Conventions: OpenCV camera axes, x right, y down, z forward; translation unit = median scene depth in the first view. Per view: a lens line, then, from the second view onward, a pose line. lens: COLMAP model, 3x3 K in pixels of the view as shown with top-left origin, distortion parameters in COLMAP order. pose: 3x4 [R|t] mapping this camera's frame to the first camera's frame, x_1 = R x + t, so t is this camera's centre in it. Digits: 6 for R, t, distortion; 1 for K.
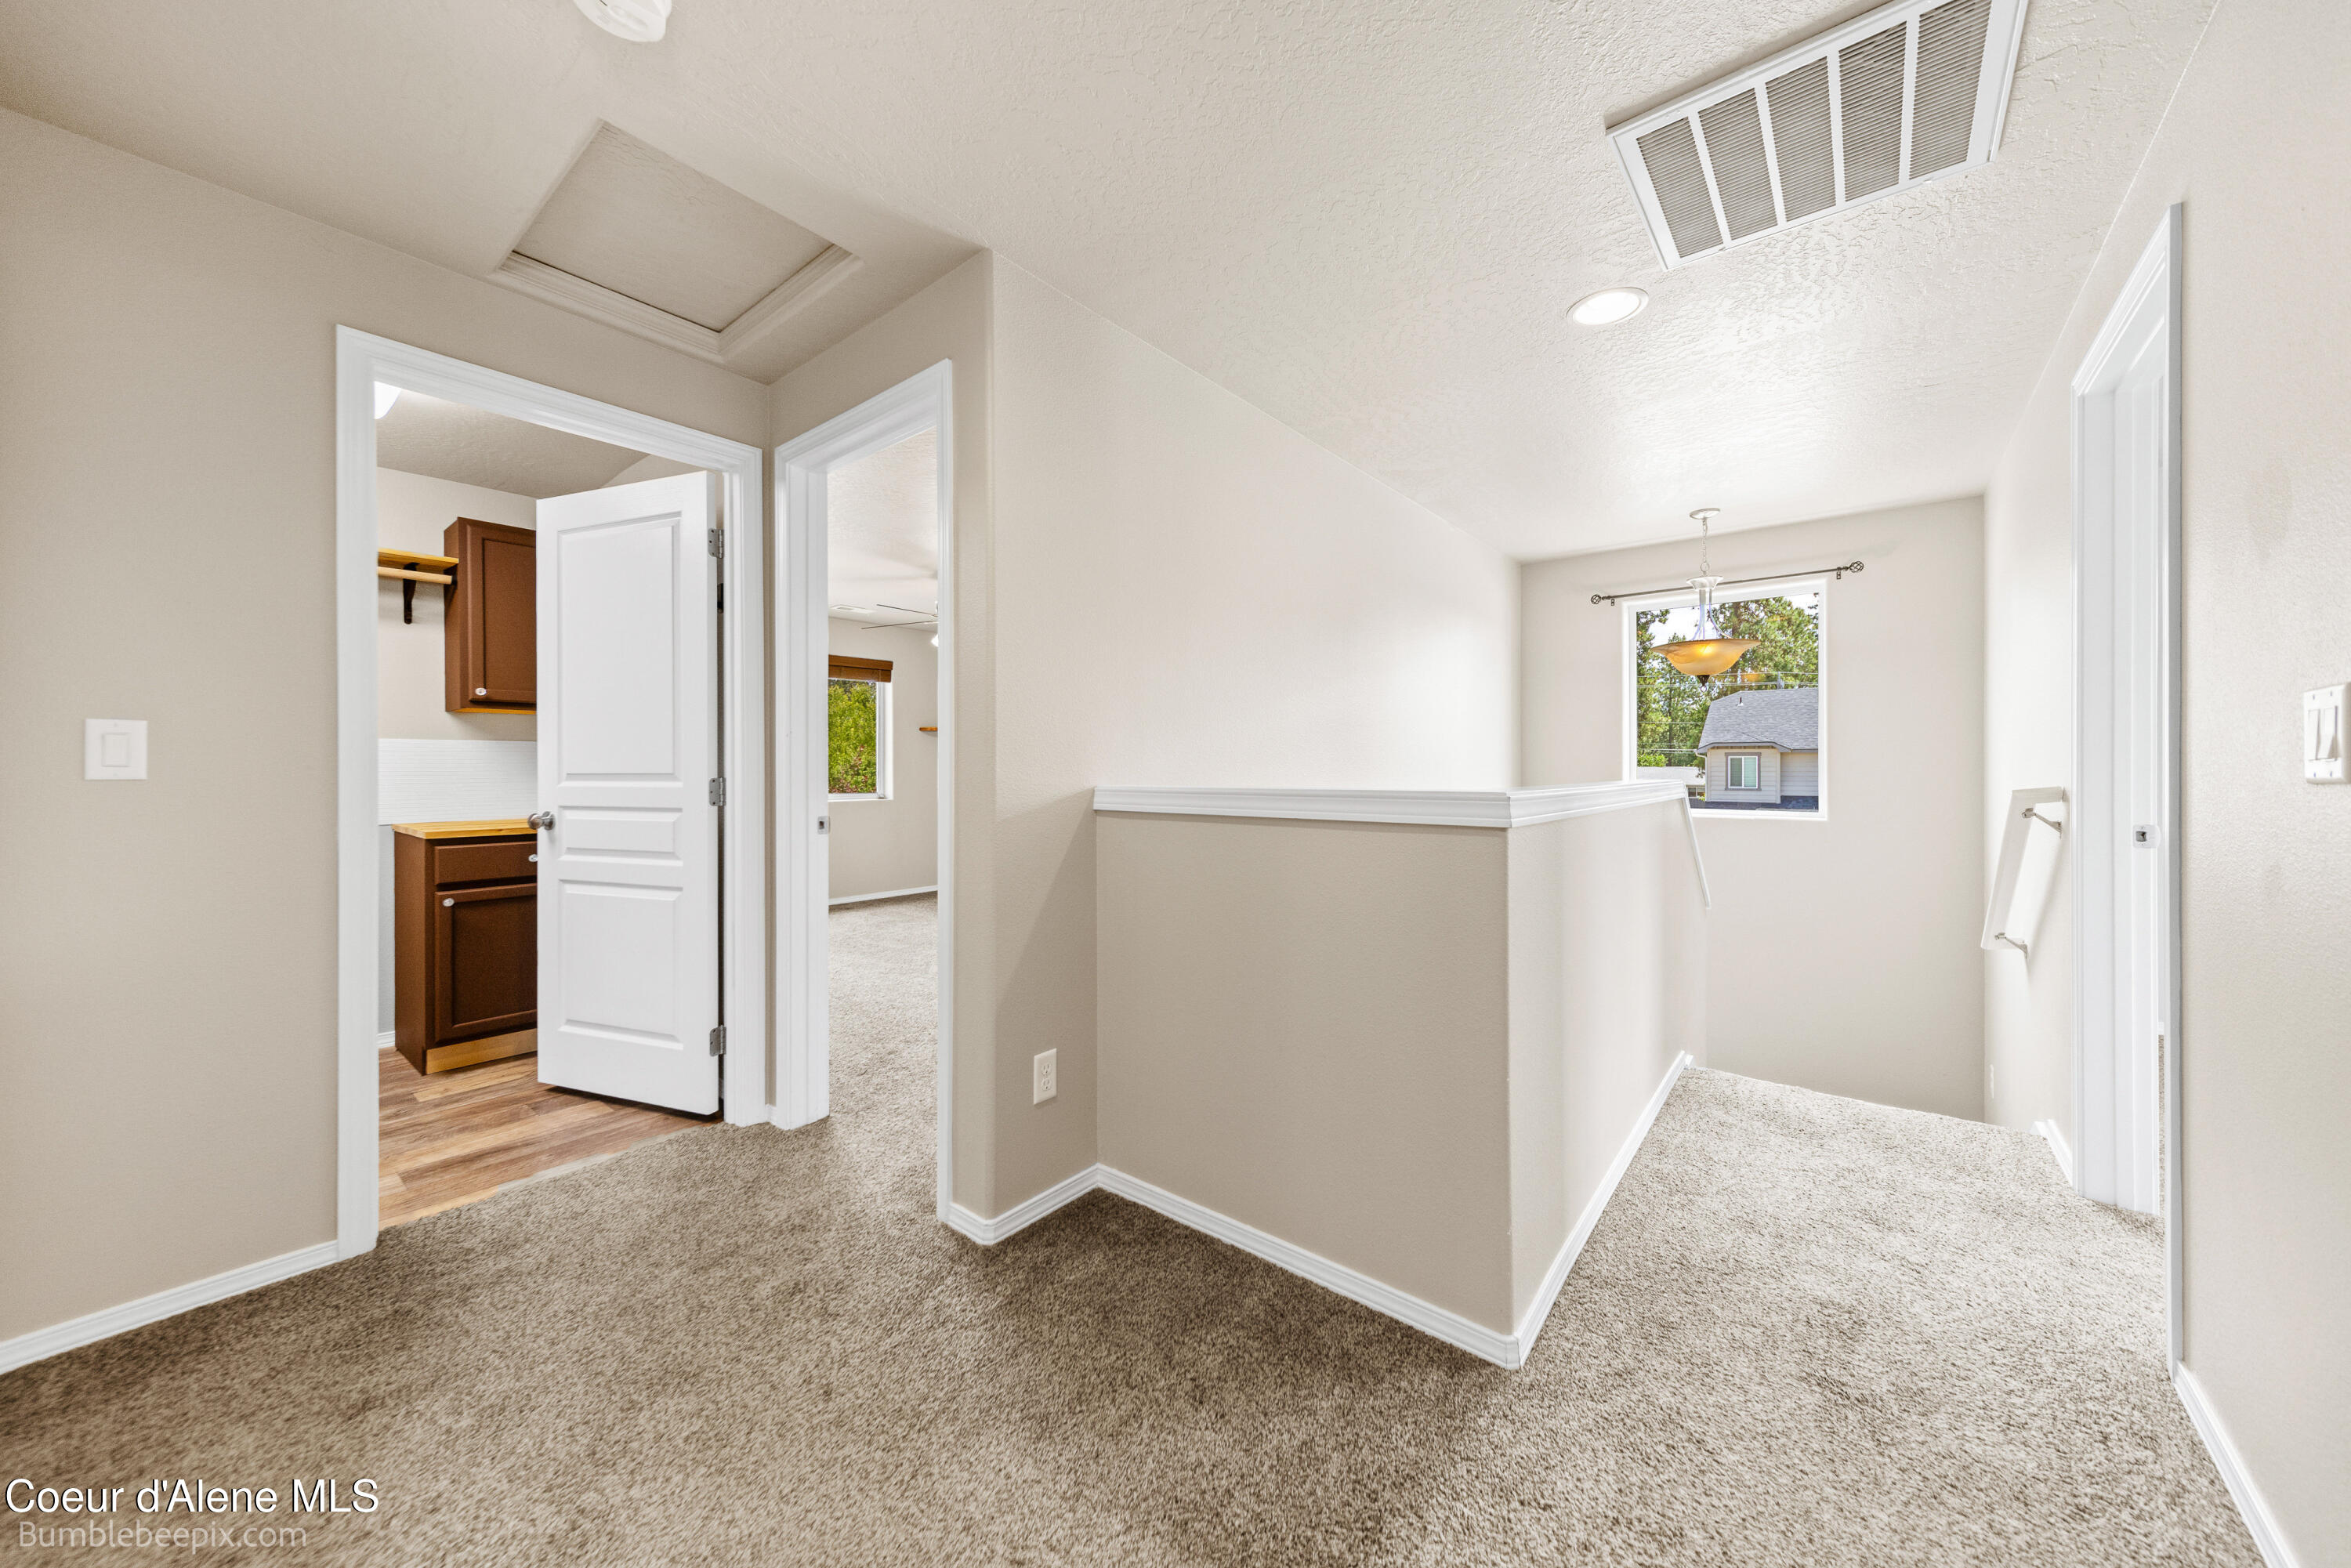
lens RADIAL K [[830.0, 0, 1171.3], [0, 830.0, 779.1], [0, 0, 1]] dist [0.001936, 0.000037]
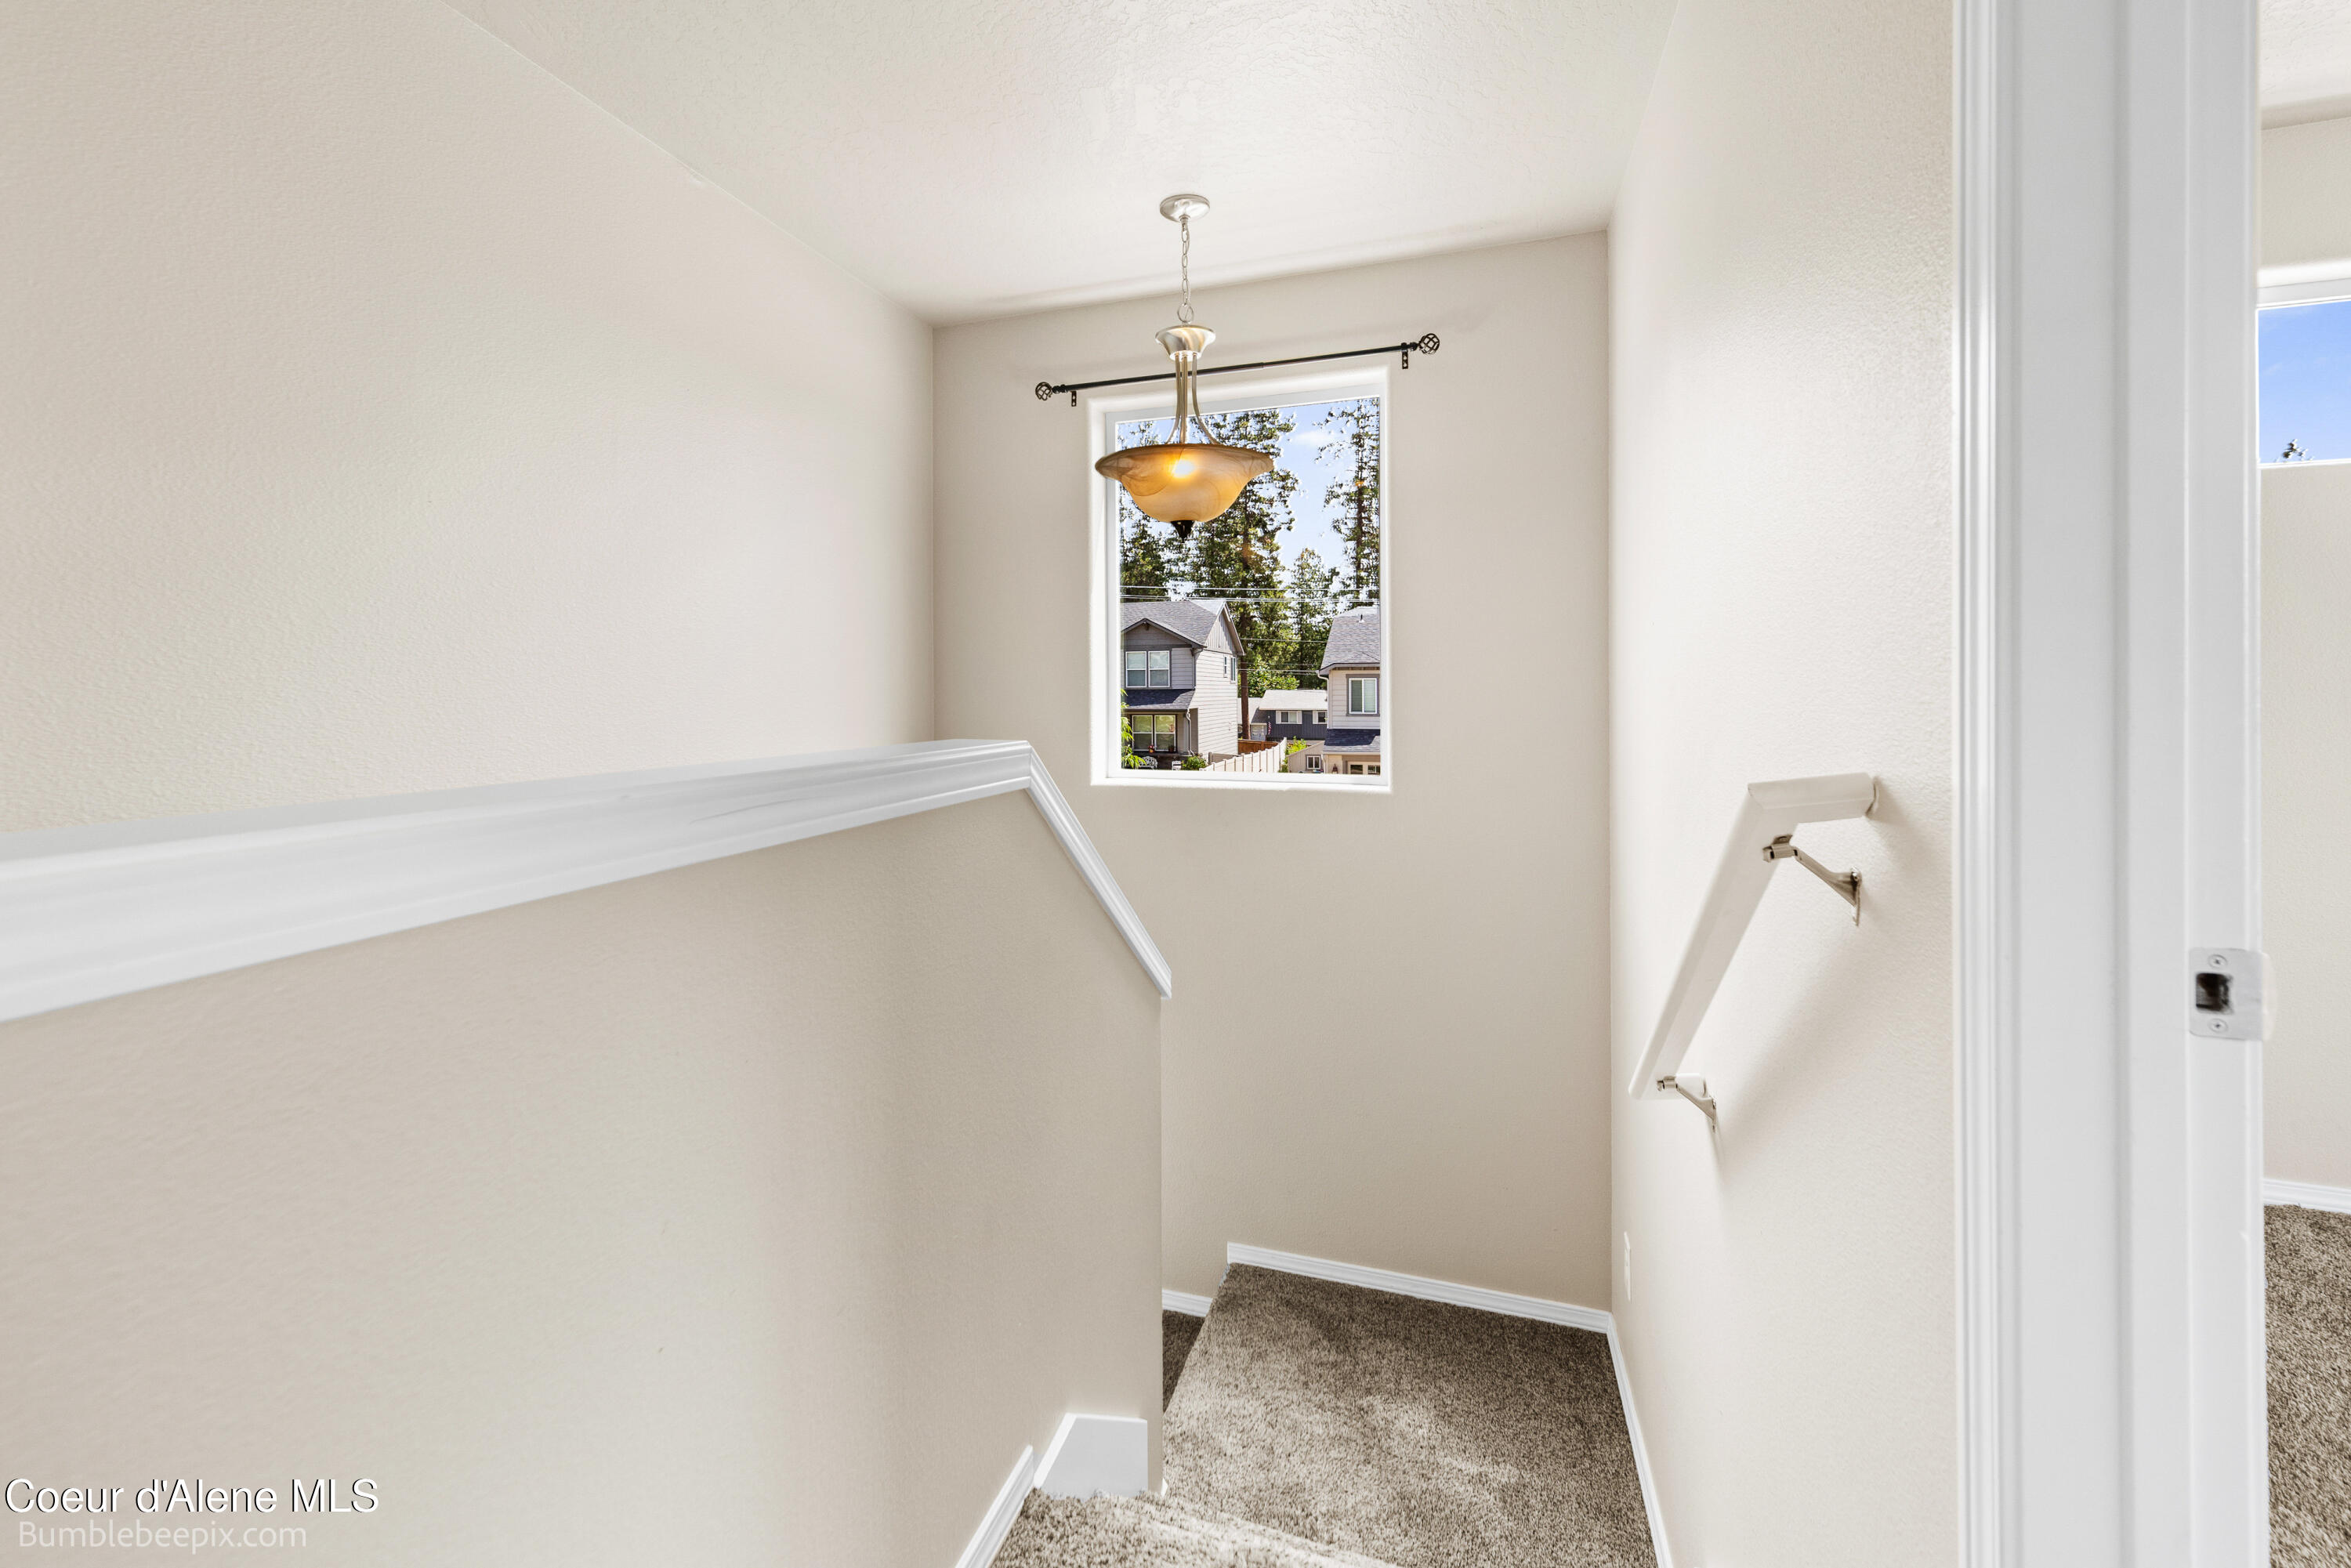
lens RADIAL K [[884.6, 0, 1174.7], [0, 884.6, 727.0], [0, 0, 1]] dist [0.006537, 0.000041]
pose [[0.934429, -0.024252, 0.355322, 0.381035], [0.014917, 0.999468, 0.028988, -0.012670], [-0.355836, -0.021787, 0.934294, 0.424928]]
